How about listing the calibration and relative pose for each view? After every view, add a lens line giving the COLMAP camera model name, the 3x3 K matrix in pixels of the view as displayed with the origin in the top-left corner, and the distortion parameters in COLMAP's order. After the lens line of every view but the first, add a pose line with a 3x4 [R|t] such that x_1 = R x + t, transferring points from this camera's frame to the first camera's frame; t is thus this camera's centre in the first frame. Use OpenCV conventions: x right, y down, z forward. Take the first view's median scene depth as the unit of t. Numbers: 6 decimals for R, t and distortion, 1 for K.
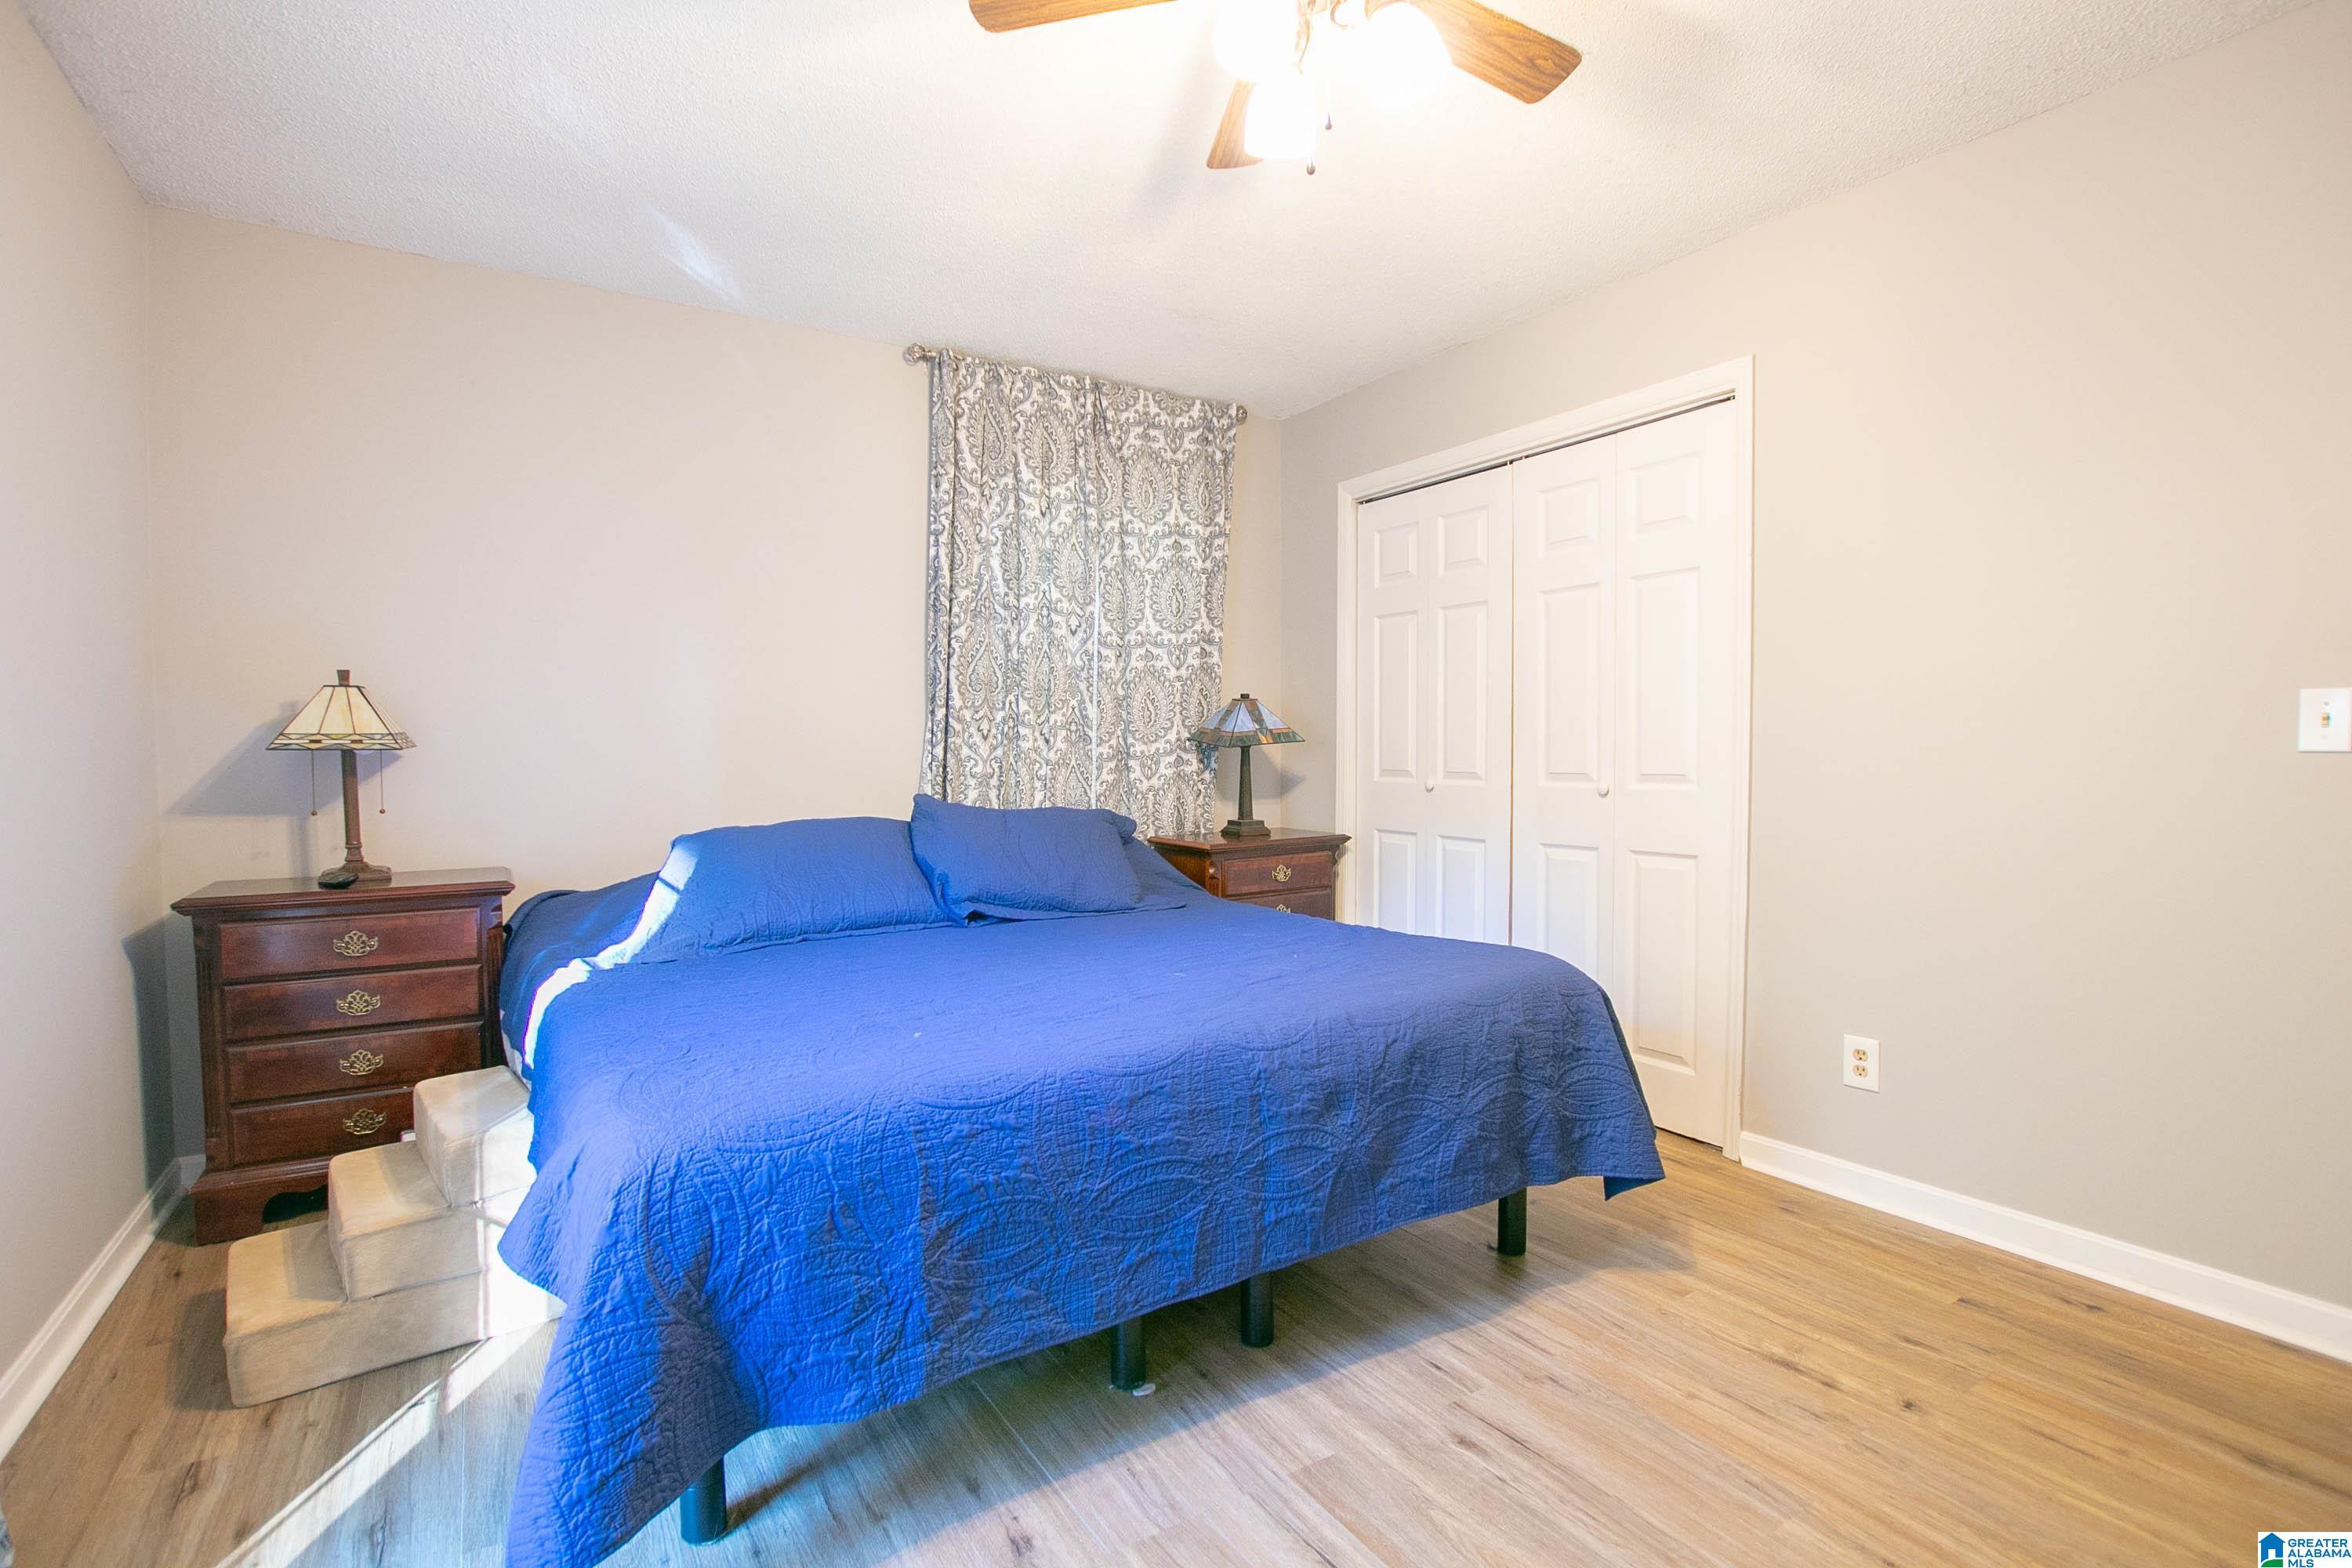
lens RADIAL K [[1090.8, 0, 1159.0], [0, 1090.8, 793.1], [0, 0, 1]] dist [-0.033418, 0.004485]
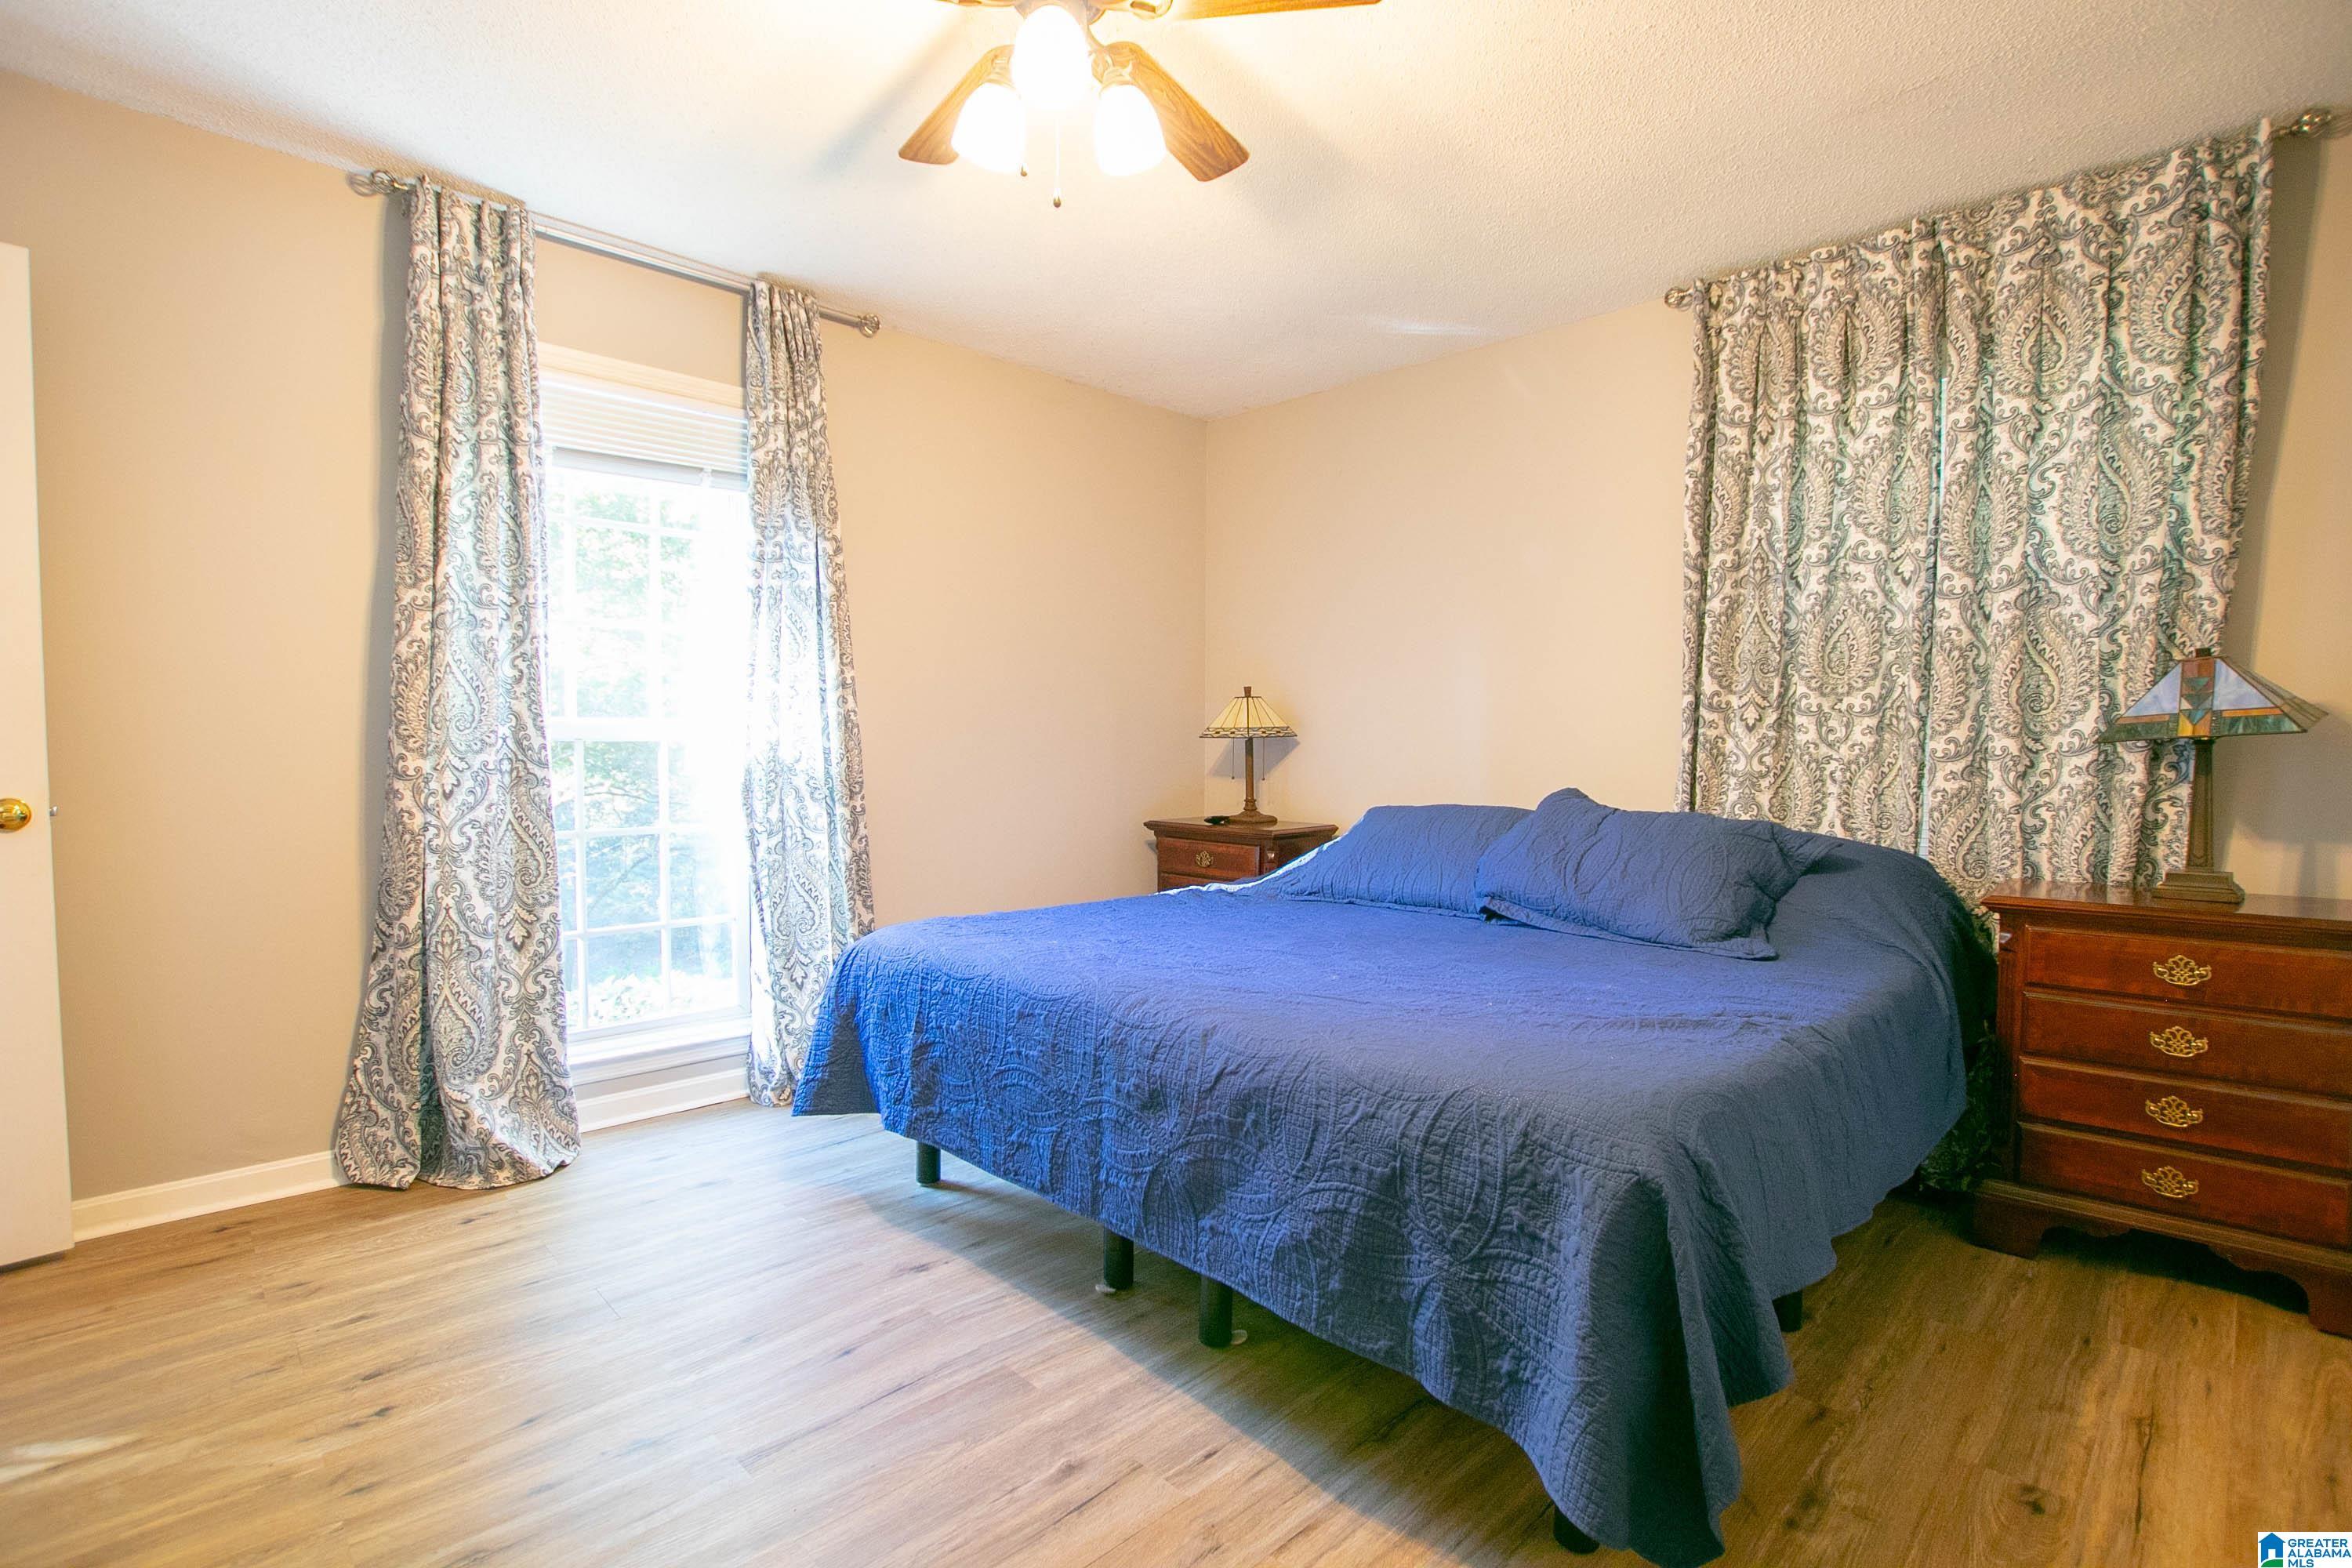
lens RADIAL K [[1090.8, 0, 1153.3], [0, 1090.8, 793.8], [0, 0, 1]] dist [-0.033418, 0.004485]
pose [[0.202323, 0.052671, -0.977901, 0.683413], [-0.045259, 0.997989, 0.044389, -0.021367], [0.978272, 0.035278, 0.204300, 0.487809]]
